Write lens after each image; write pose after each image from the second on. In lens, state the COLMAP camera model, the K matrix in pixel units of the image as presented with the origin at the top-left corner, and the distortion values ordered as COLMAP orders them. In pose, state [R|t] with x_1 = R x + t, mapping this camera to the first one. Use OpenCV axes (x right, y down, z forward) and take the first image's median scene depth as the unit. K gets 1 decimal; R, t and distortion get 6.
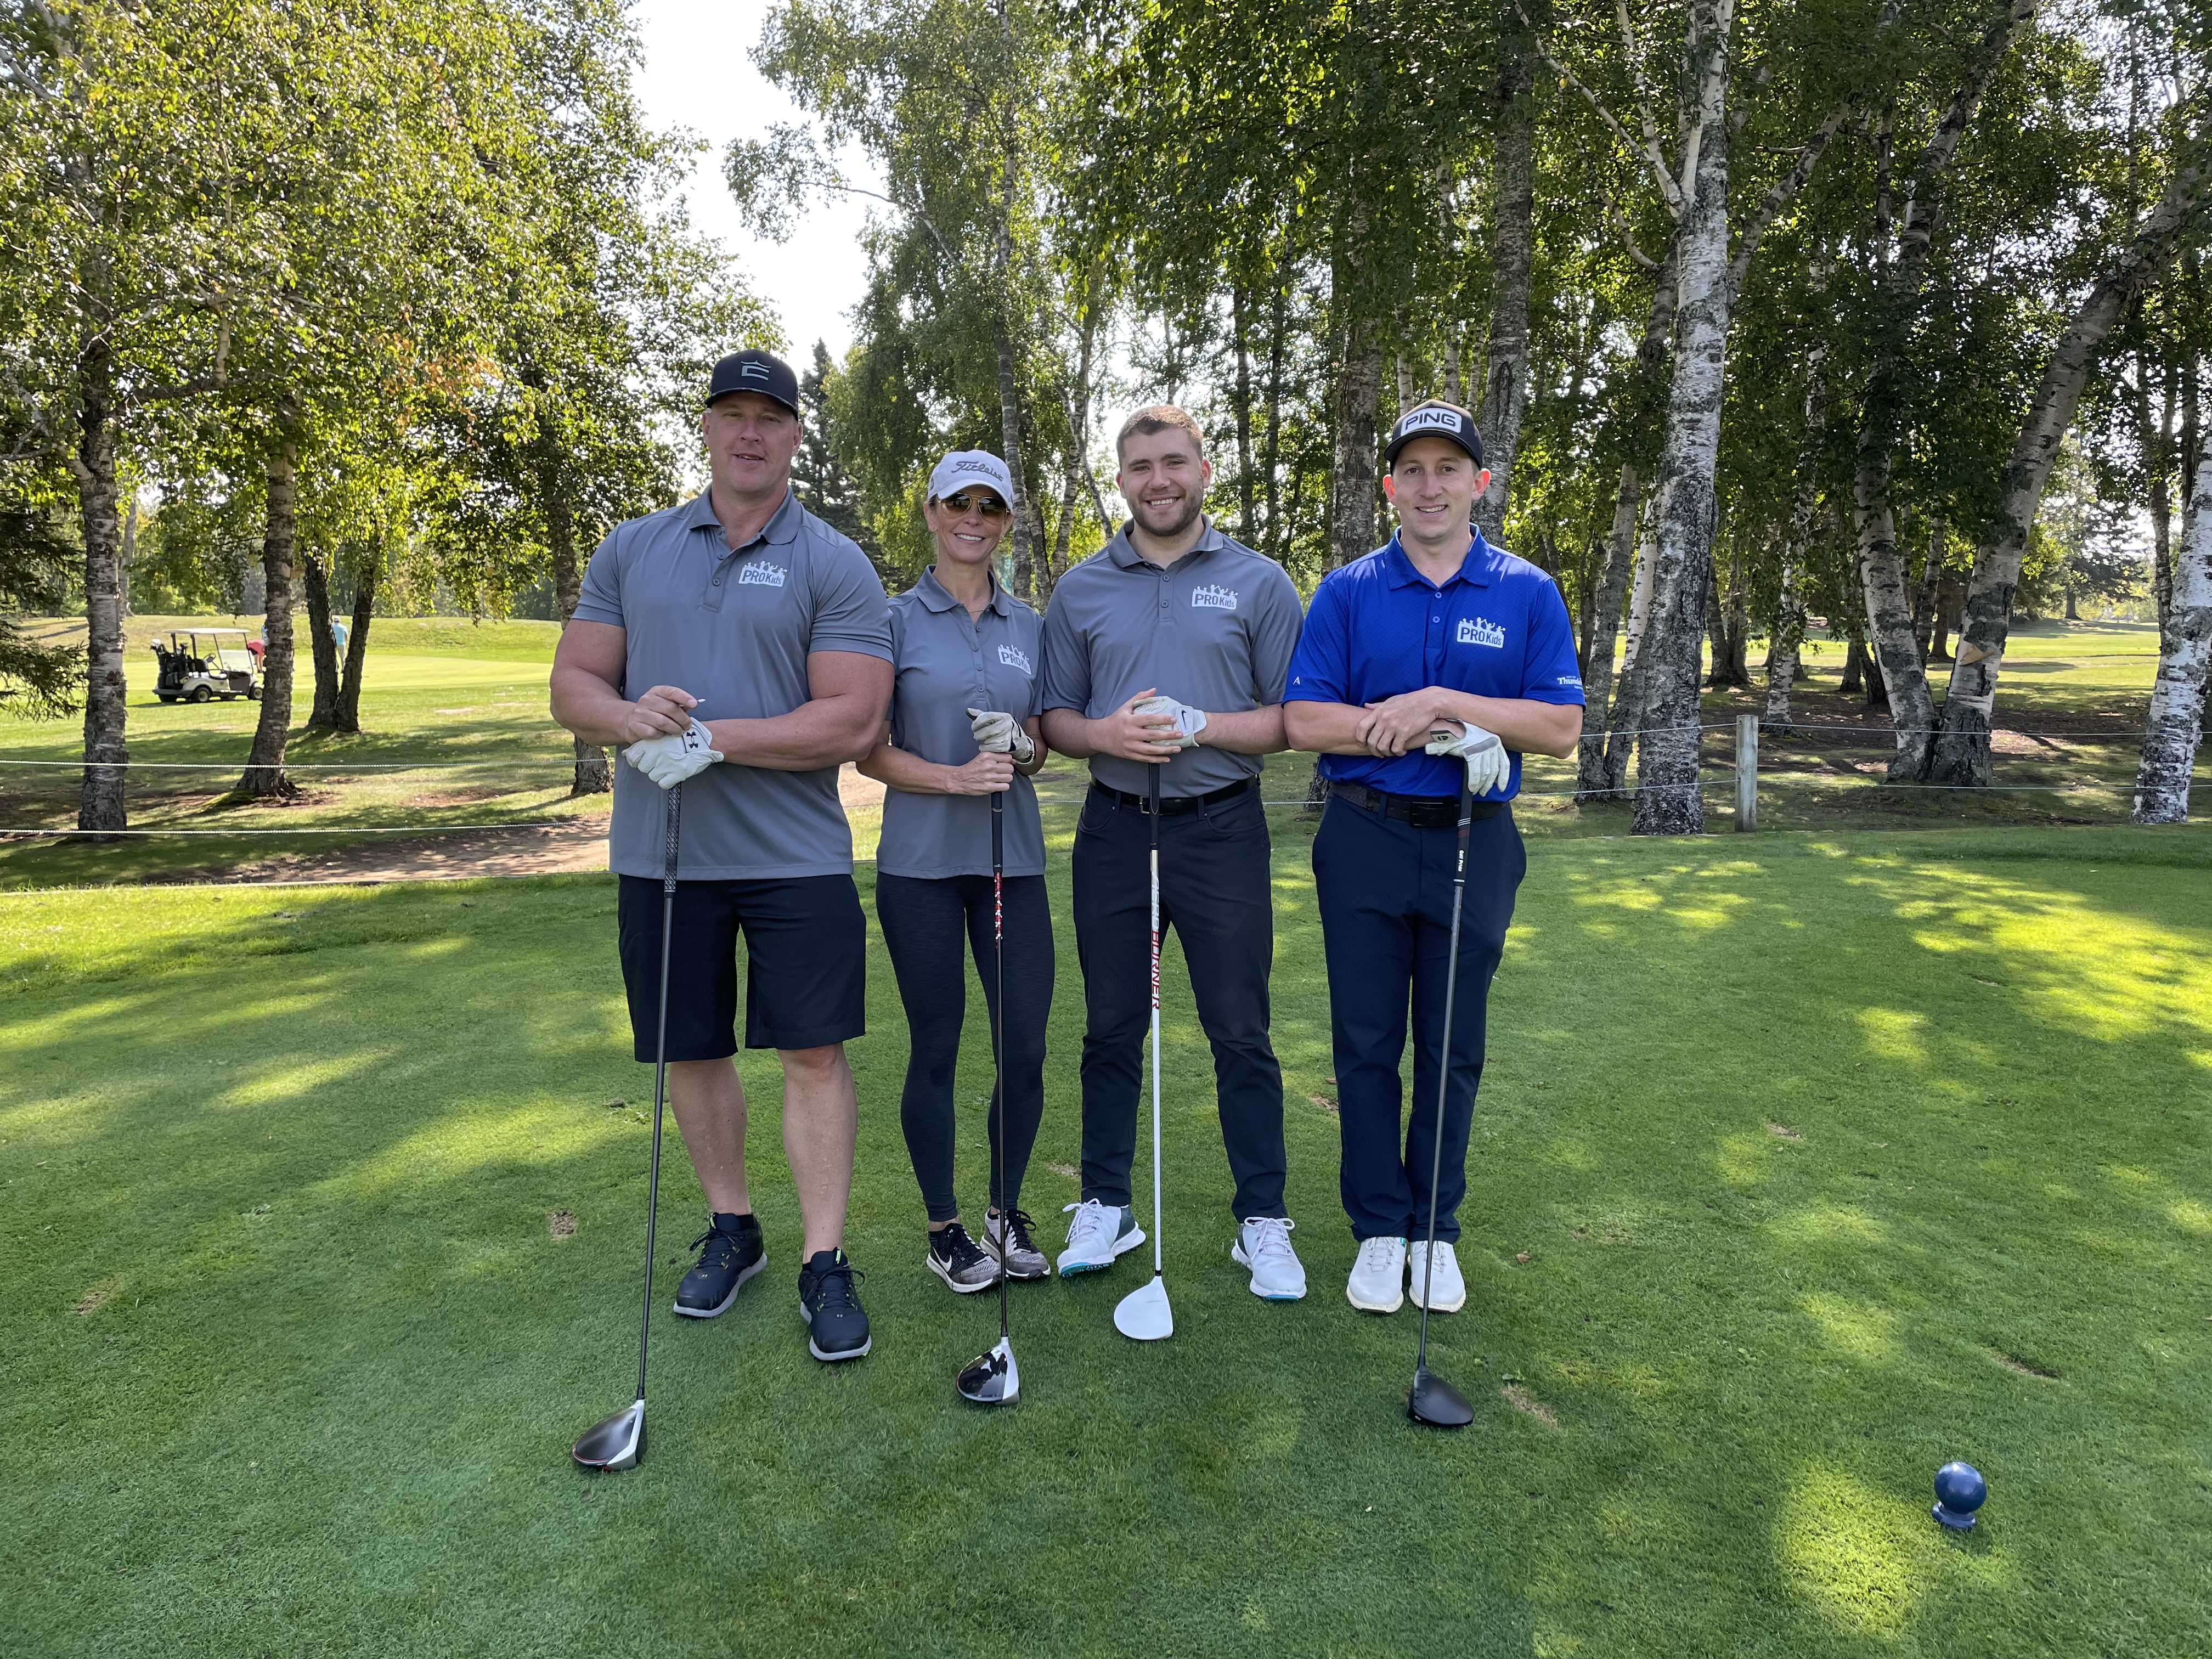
lens RADIAL K [[1687.0, 0, 1108.7], [0, 1687.0, 827.0], [0, 0, 1]] dist [0.085174, -0.111693]
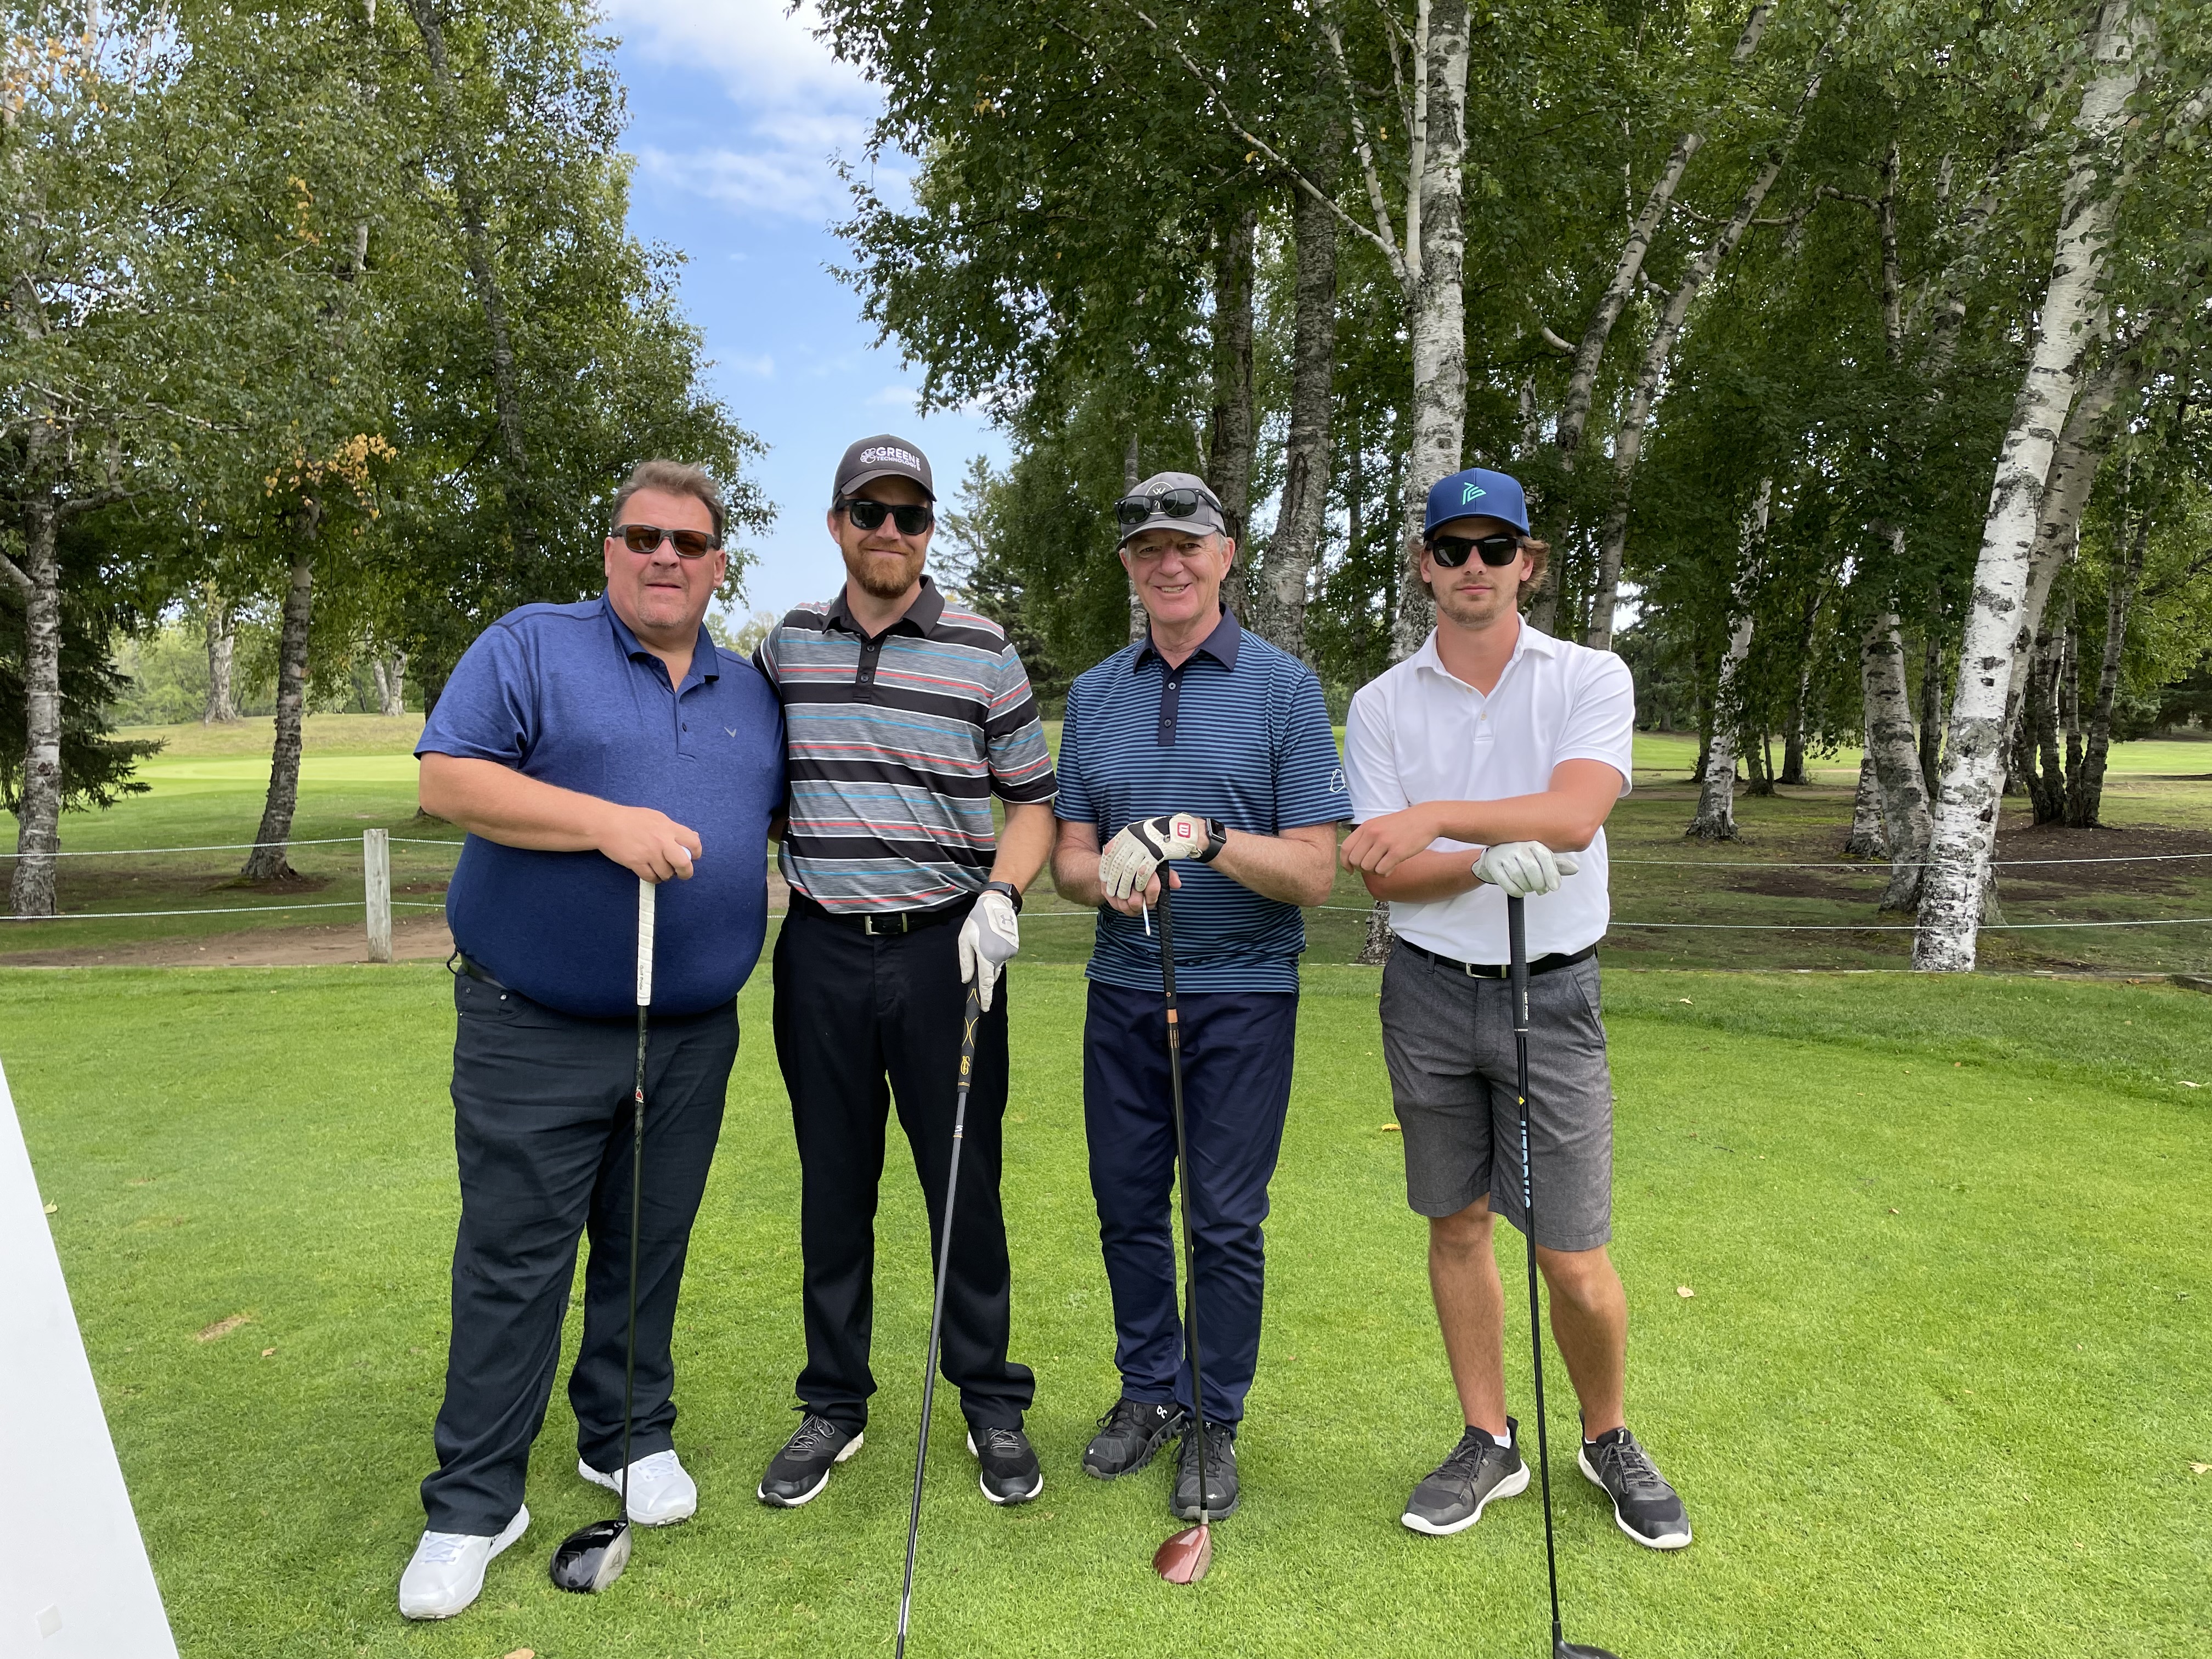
lens RADIAL K [[1687.0, 0, 1104.2], [0, 1687.0, 830.2], [0, 0, 1]] dist [0.085174, -0.111693]
pose [[0.983003, 0.019680, -0.182532, 0.346281], [-0.030281, 0.998001, -0.055471, -0.011731], [0.181076, 0.060056, 0.981634, 0.085859]]
